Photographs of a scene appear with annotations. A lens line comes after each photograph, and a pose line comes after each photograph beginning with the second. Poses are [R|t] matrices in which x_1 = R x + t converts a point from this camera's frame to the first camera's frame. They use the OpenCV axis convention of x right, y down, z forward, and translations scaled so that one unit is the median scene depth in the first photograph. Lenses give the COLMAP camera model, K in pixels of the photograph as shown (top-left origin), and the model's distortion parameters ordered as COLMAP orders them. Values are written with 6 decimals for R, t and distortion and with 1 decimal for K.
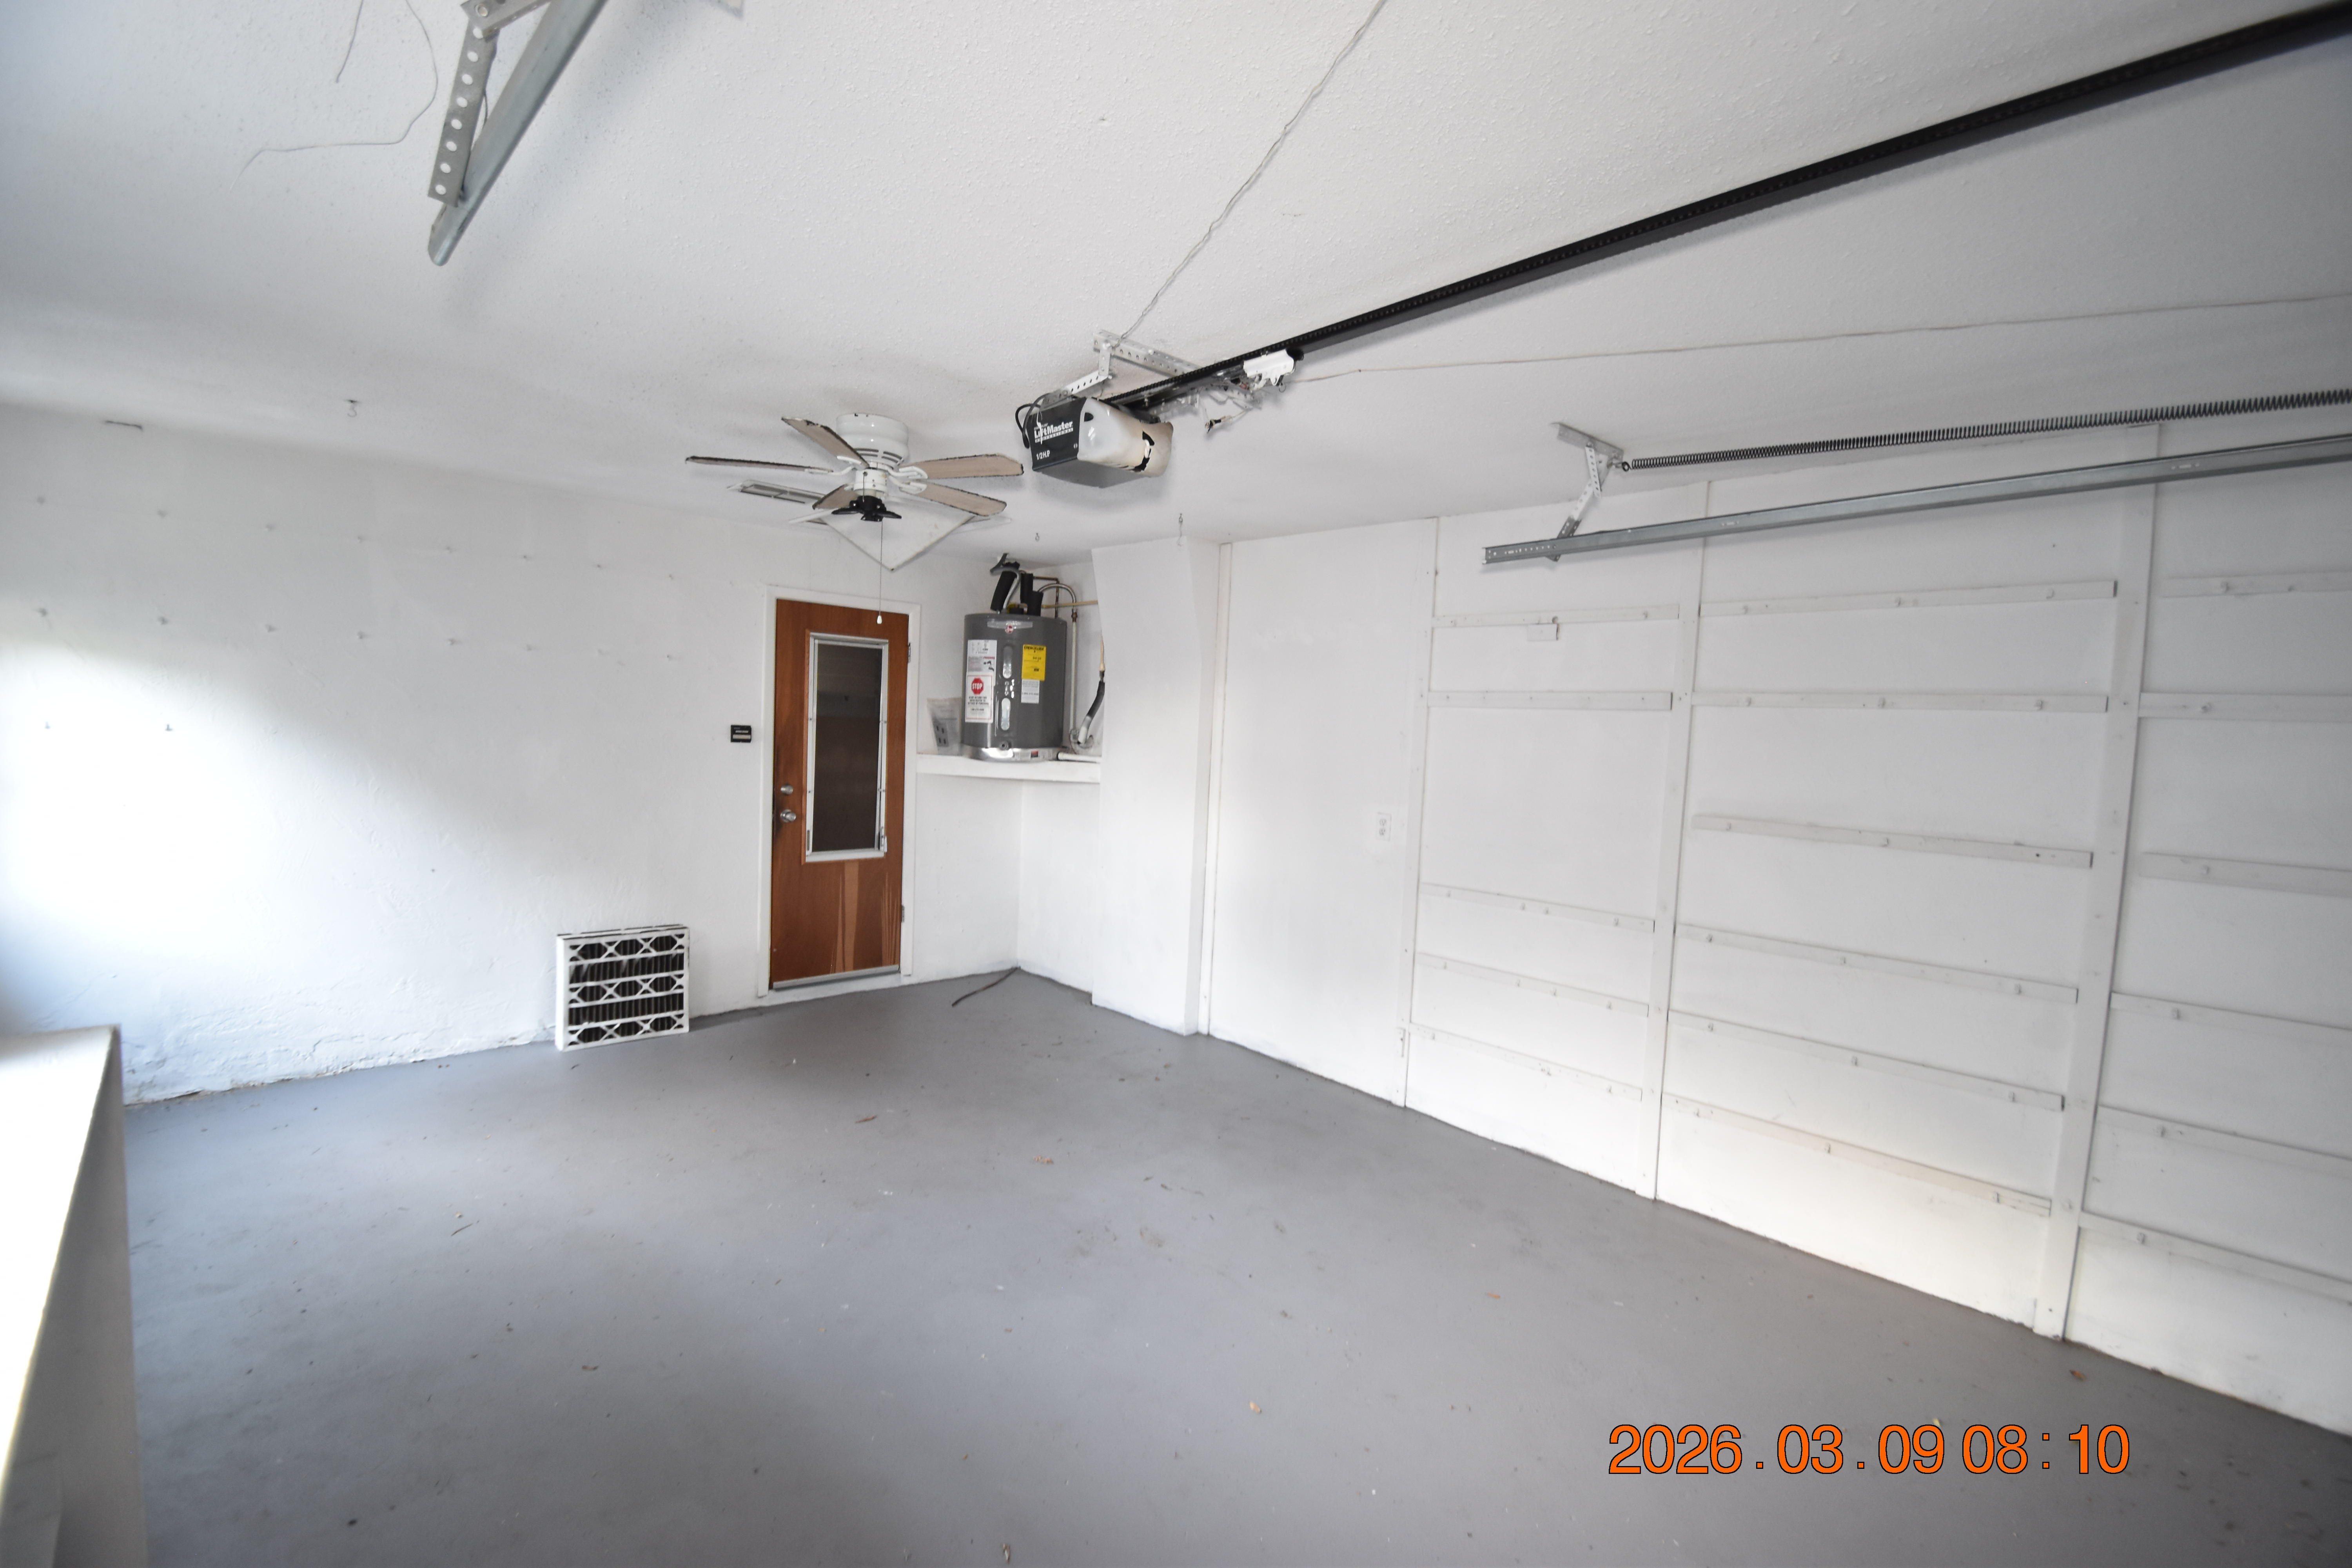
lens RADIAL K [[1030.4, 0, 1172.5], [0, 1030.4, 796.0], [0, 0, 1]] dist [0.017871, -0.018412]
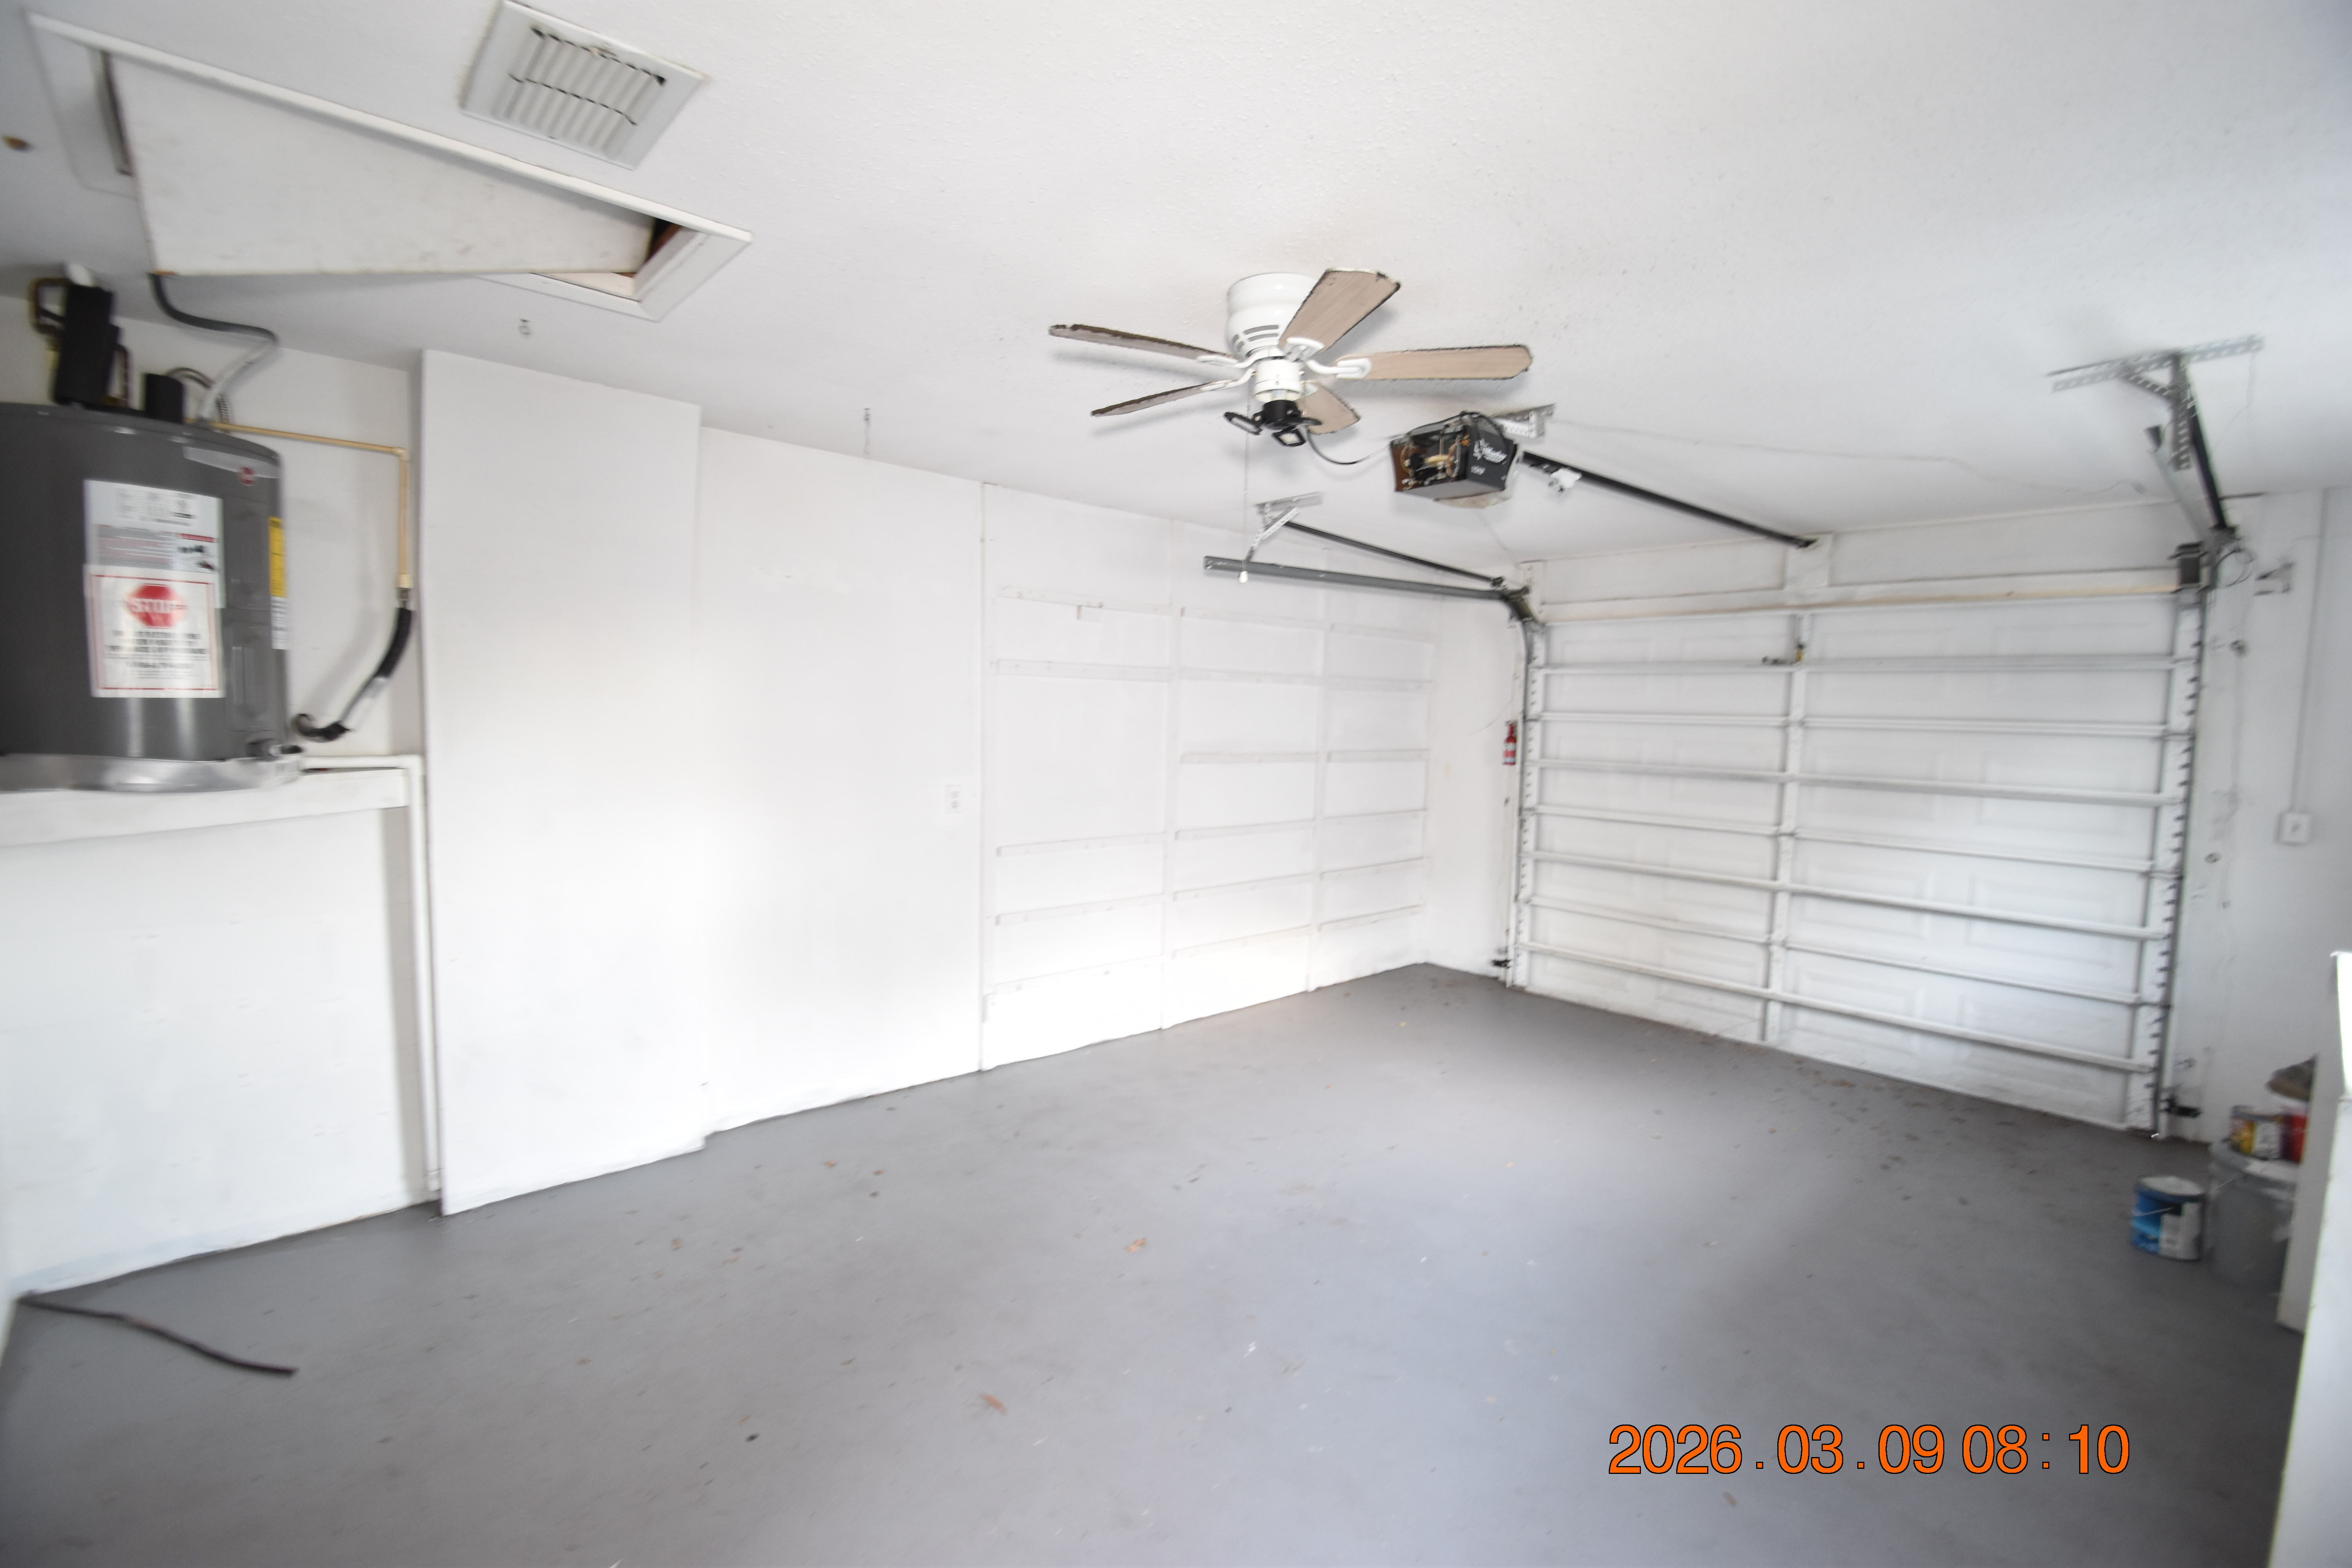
lens RADIAL K [[1030.4, 0, 1172.5], [0, 1030.4, 796.0], [0, 0, 1]] dist [0.017871, -0.018412]
pose [[0.025105, -0.128731, 0.991362, -0.843071], [0.043869, 0.990861, 0.127555, -0.098623], [-0.998722, 0.040288, 0.030522, 0.881556]]
